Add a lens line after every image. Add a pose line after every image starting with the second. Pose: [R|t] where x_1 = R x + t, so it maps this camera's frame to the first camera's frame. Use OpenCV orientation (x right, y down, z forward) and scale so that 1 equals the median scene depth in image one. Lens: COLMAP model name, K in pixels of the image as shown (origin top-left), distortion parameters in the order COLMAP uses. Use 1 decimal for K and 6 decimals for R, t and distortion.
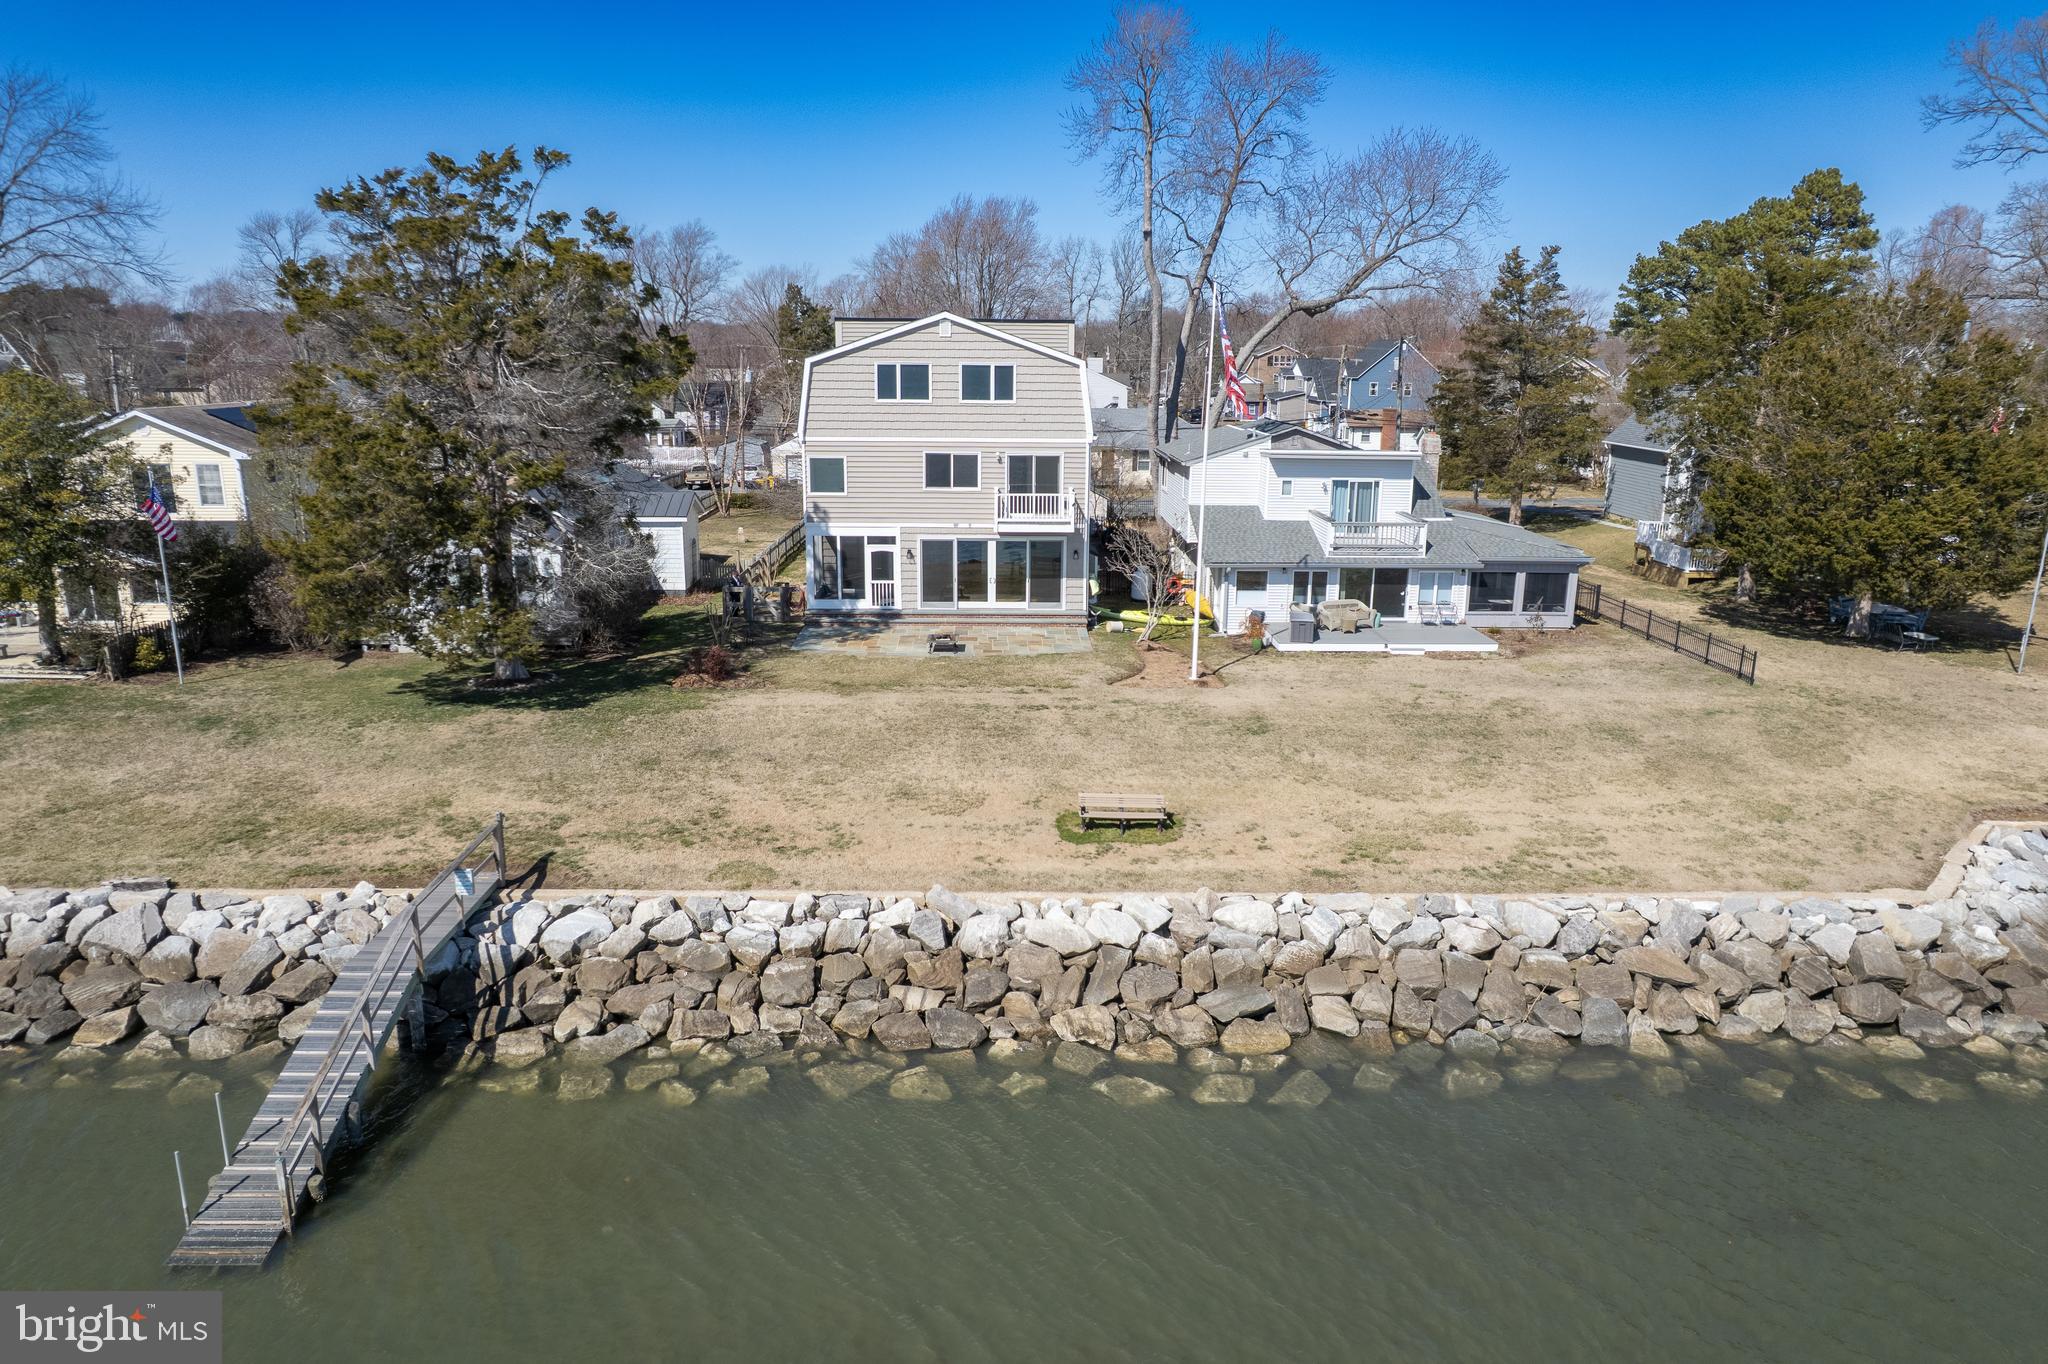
lens RADIAL K [[1349.5, 0, 974.4], [0, 1349.5, 671.6], [0, 0, 1]] dist [-0.002560, 0.003069]
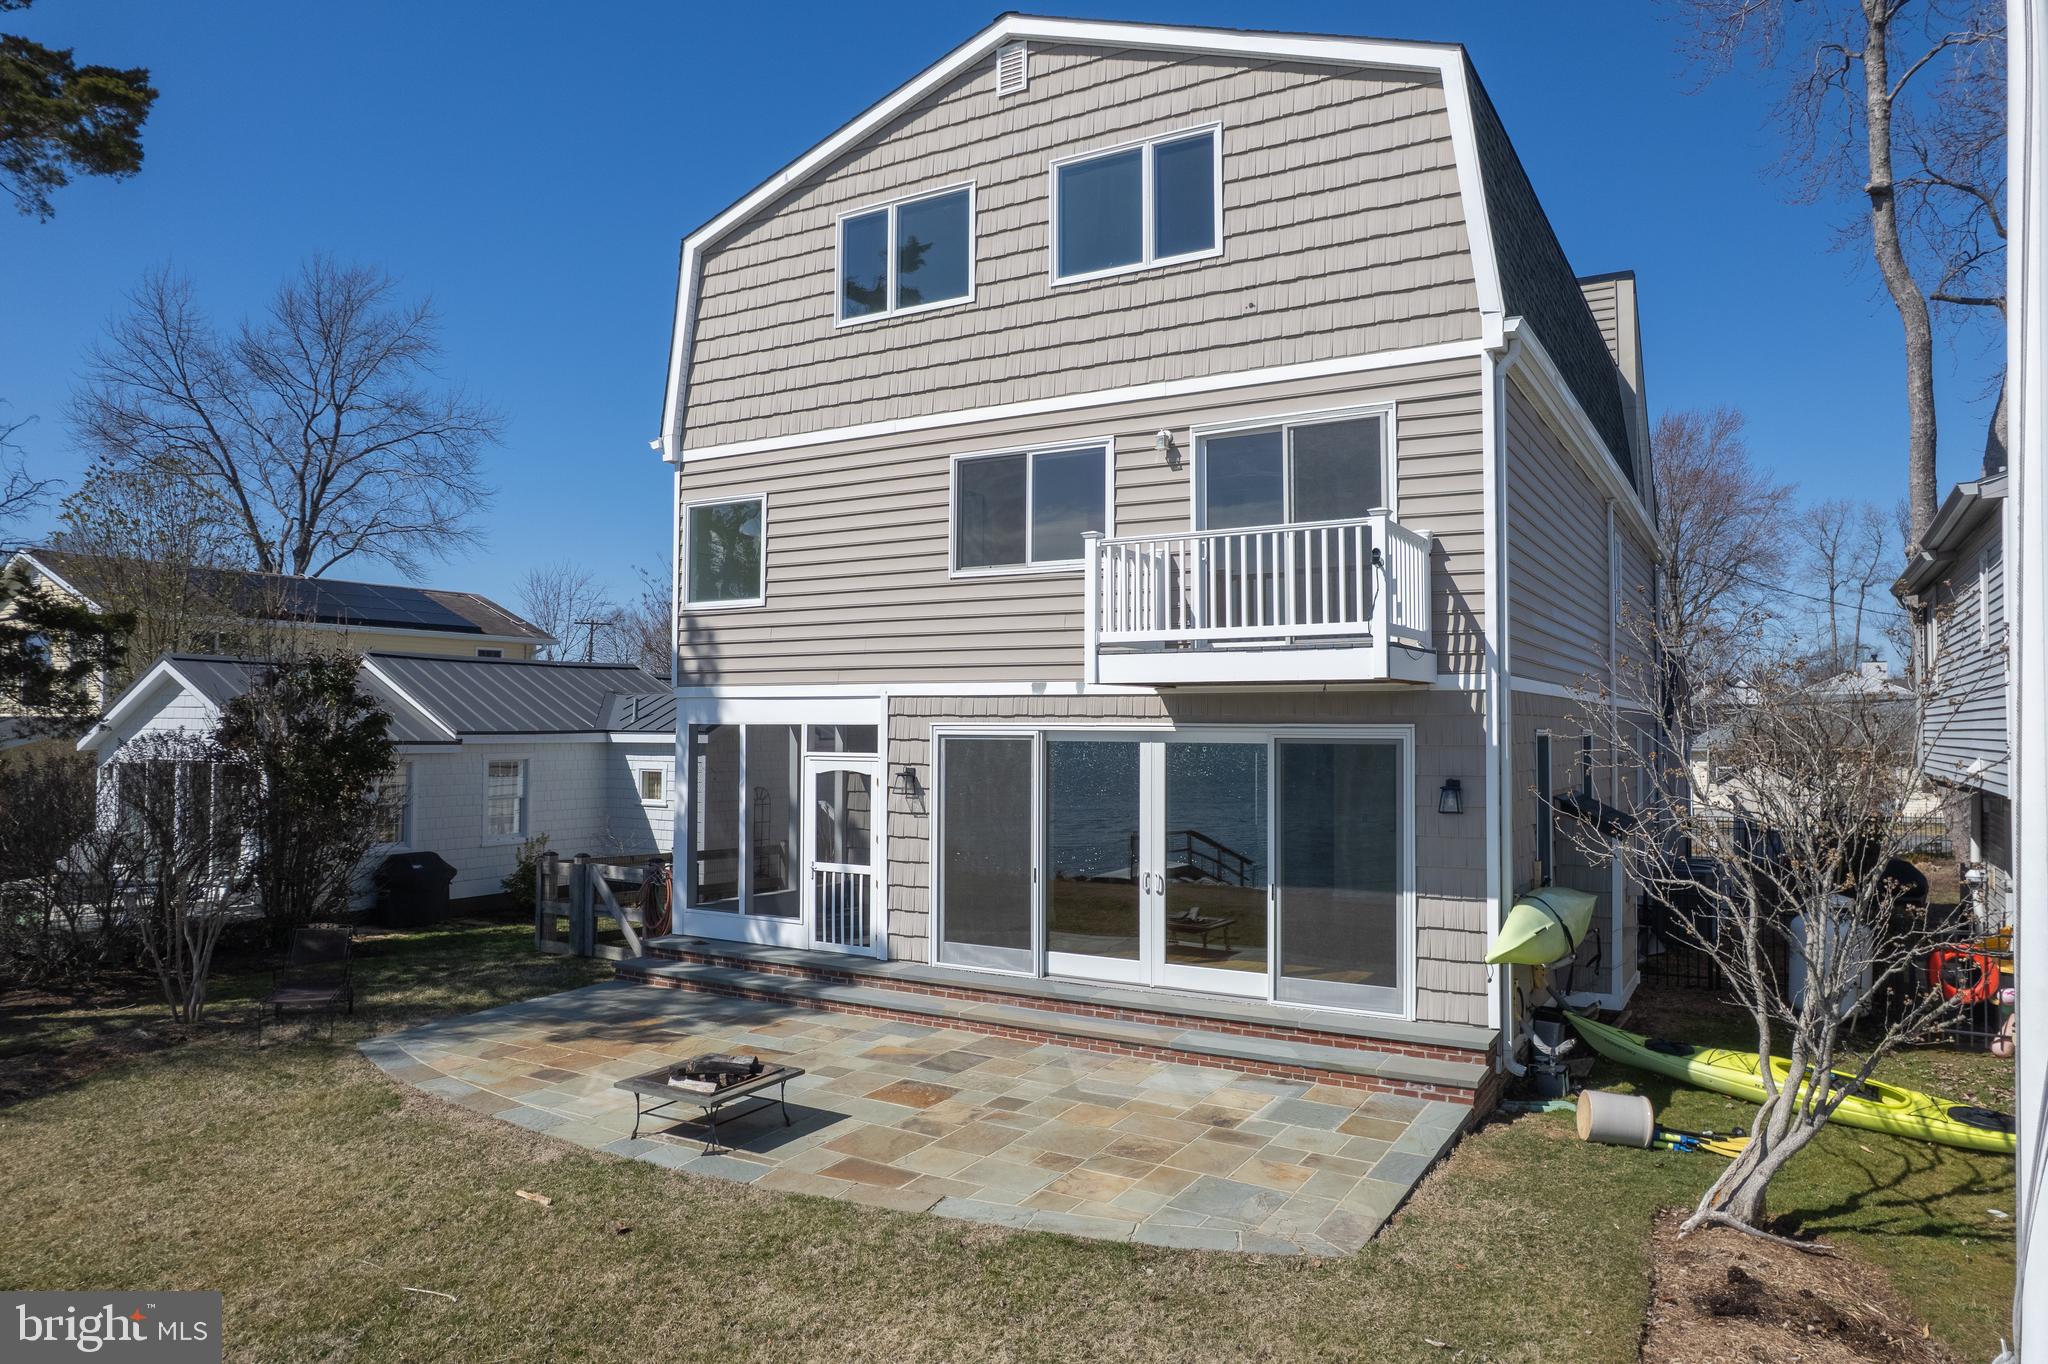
lens RADIAL K [[1309.3, 0, 1024.0], [0, 1309.3, 682.0], [0, 0, 1]] dist [-0.039782, 0.000680]
pose [[0.865371, -0.014807, -0.500912, 0.157472], [-0.123315, 0.962536, -0.241490, -0.049119], [0.485722, 0.270748, 0.831125, 0.935603]]
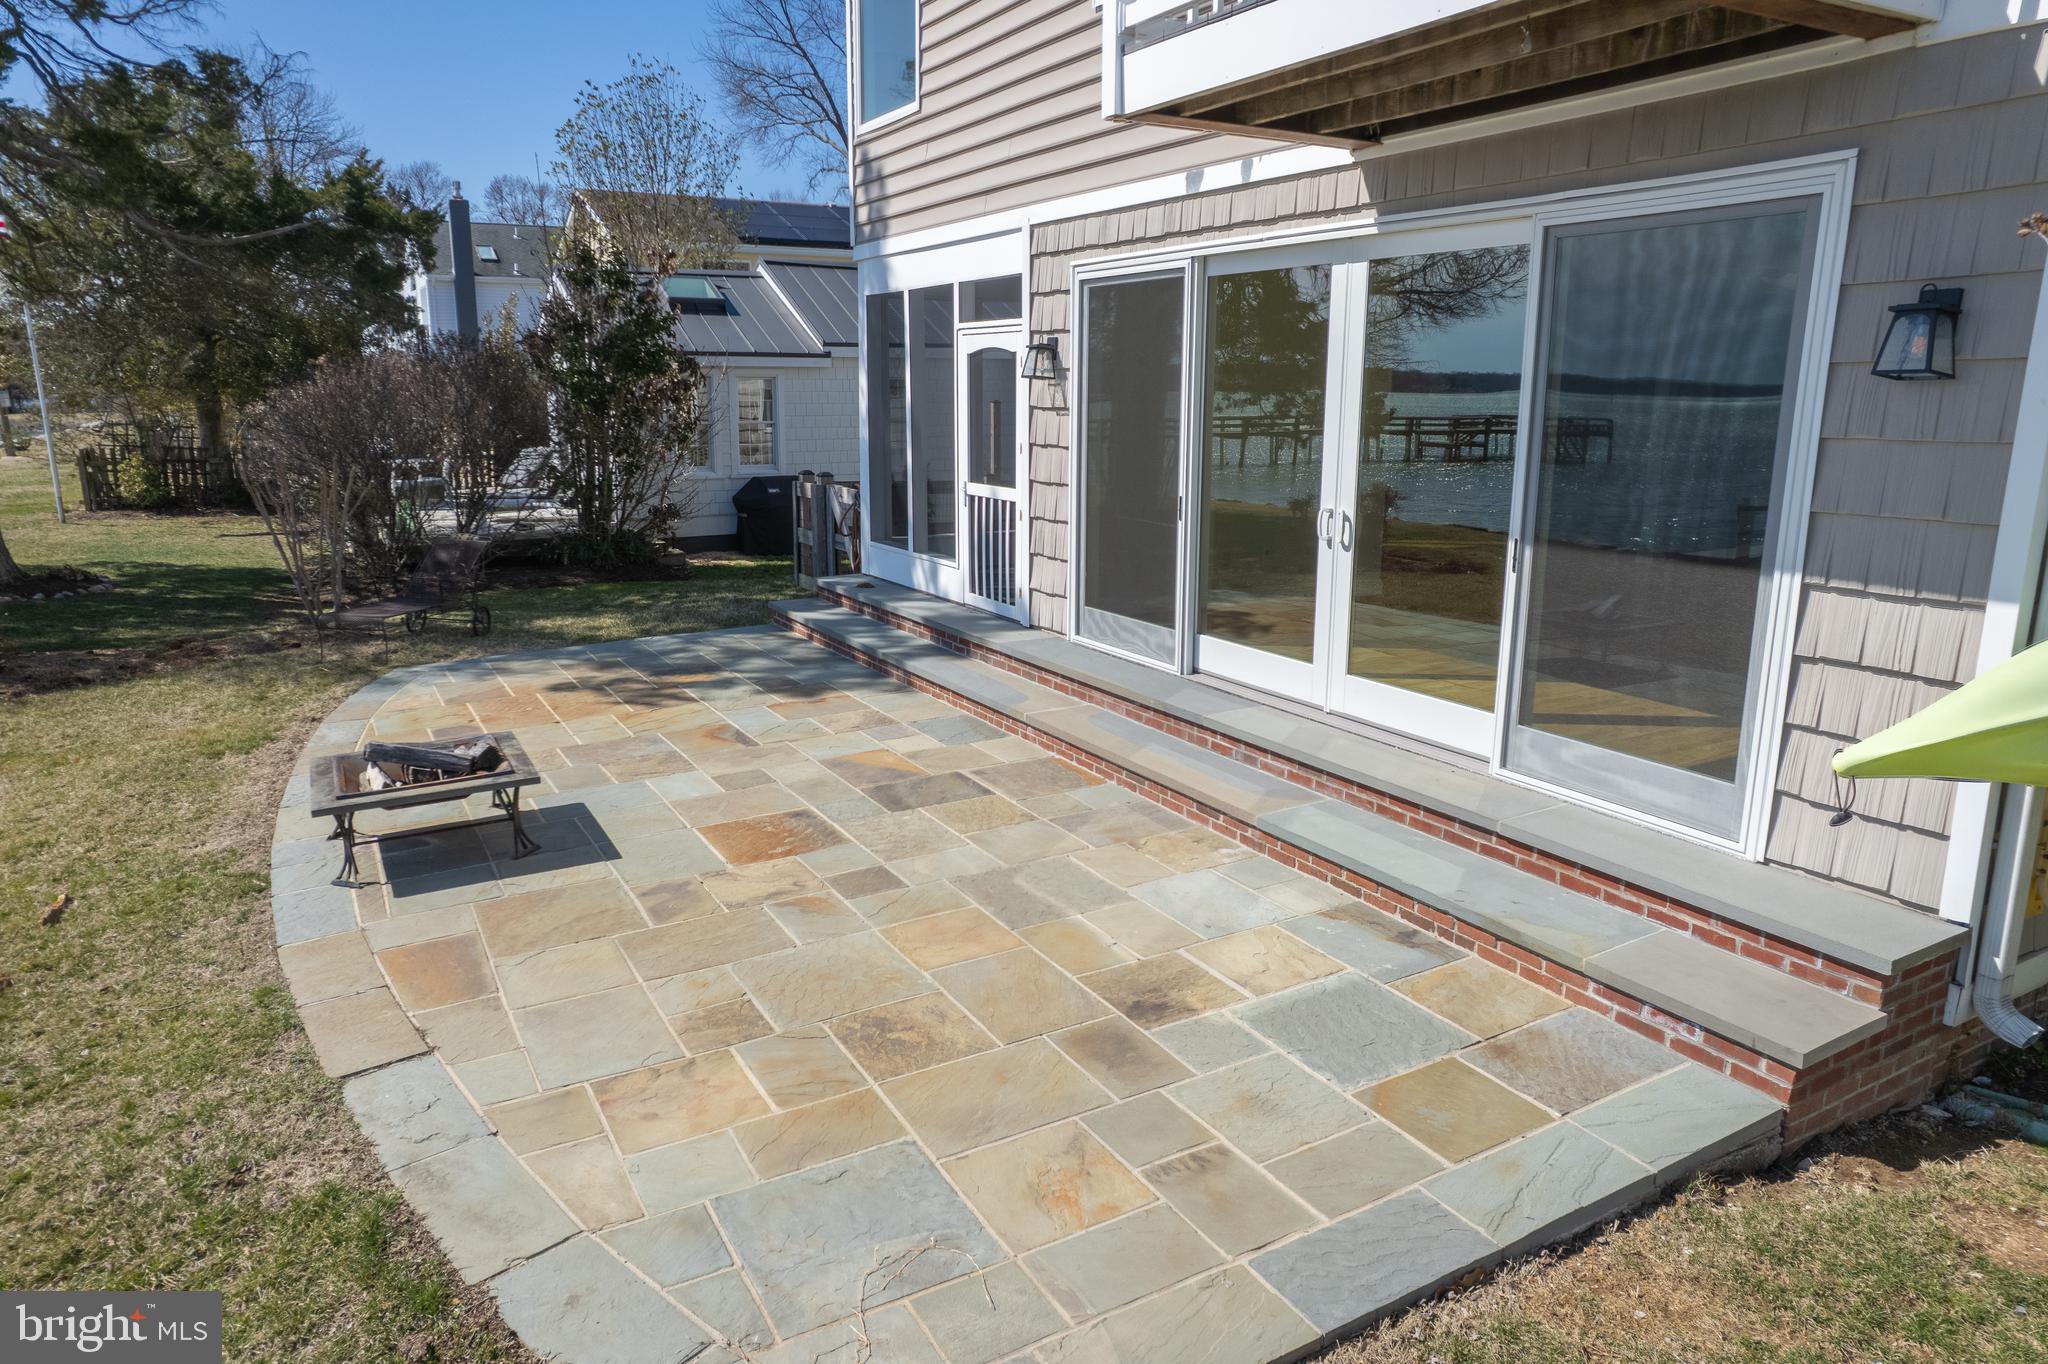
lens RADIAL K [[1300.4, 0, 1024.0], [0, 1300.4, 682.0], [0, 0, 1]] dist [-0.032552, 0.002857]
pose [[0.501639, 0.192740, -0.843333, 0.153147], [-0.210157, 0.972811, 0.097324, -0.072376], [0.839162, 0.128411, 0.528505, 1.115987]]
